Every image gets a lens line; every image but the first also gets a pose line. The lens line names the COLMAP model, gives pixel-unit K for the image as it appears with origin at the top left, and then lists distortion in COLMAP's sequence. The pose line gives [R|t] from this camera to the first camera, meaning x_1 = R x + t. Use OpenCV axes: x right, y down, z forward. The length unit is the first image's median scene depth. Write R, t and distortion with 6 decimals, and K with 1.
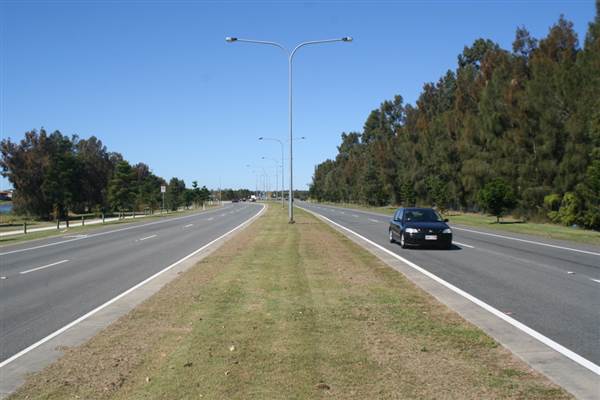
lens RADIAL K [[619.3, 0, 299.6], [0, 619.3, 198.9], [0, 0, 1]] dist [-0.090728, 0.000000]
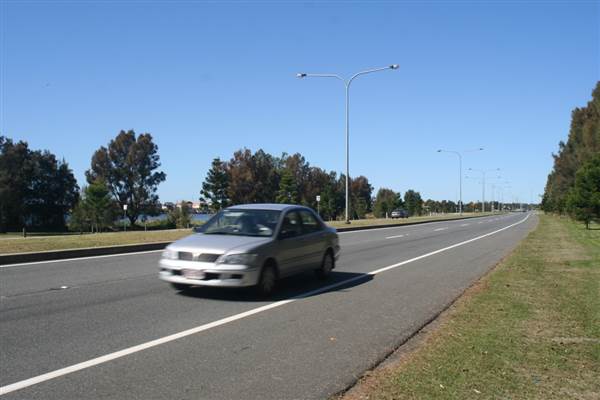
lens RADIAL K [[619.3, 0, 299.7], [0, 619.3, 201.4], [0, 0, 1]] dist [-0.090728, 0.000000]
pose [[0.909639, -0.001365, -0.415398, 0.149003], [-0.005701, 0.999859, -0.015769, 0.005750], [0.415361, 0.016712, 0.909503, -0.049503]]
